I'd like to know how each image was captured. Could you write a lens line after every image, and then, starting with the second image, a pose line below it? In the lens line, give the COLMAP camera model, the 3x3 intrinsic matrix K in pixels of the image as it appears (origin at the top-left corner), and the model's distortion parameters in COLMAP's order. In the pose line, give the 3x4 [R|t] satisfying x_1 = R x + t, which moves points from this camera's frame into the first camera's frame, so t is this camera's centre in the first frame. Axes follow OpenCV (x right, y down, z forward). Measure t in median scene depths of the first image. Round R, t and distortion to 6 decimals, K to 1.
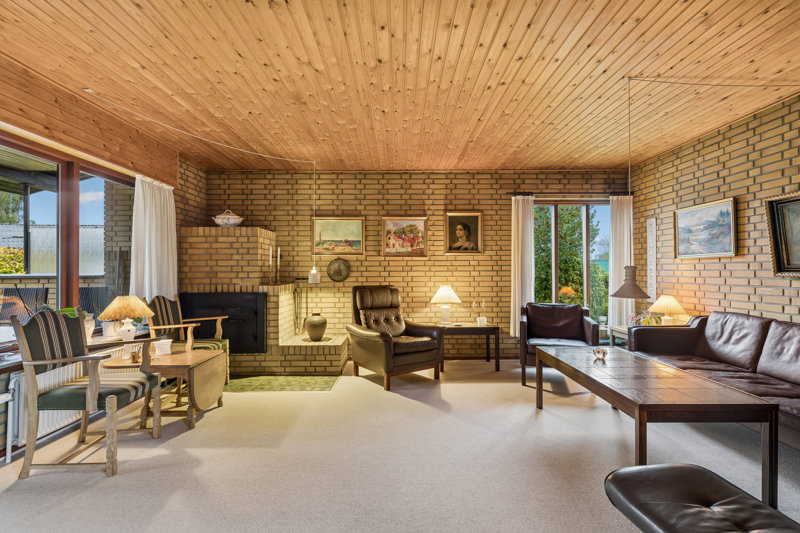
lens RADIAL K [[390.9, 0, 400.6], [0, 390.9, 268.3], [0, 0, 1]] dist [-0.001046, 0.000006]
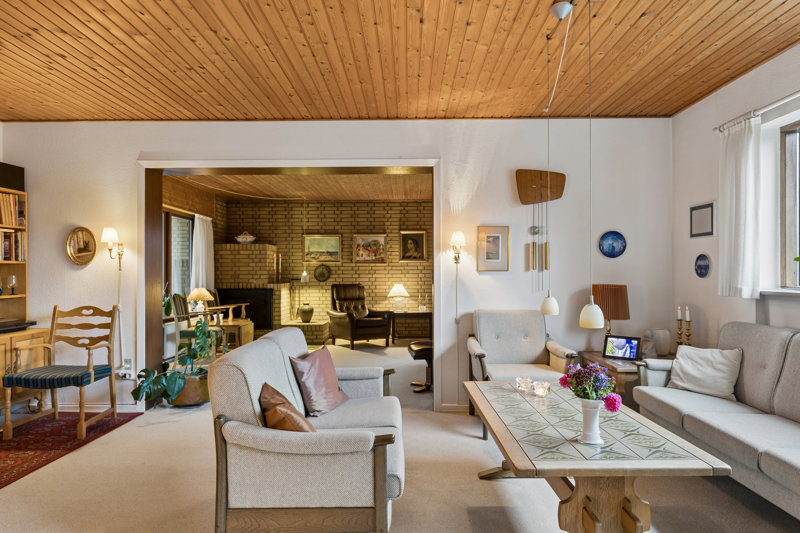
lens RADIAL K [[507.6, 0, 401.1], [0, 507.6, 270.1], [0, 0, 1]] dist [0.004513, 0.000472]
pose [[0.999872, -0.001151, -0.015939, 0.154771], [0.001165, 0.999999, 0.000829, -0.007275], [0.015938, -0.000848, 0.999873, -0.821307]]
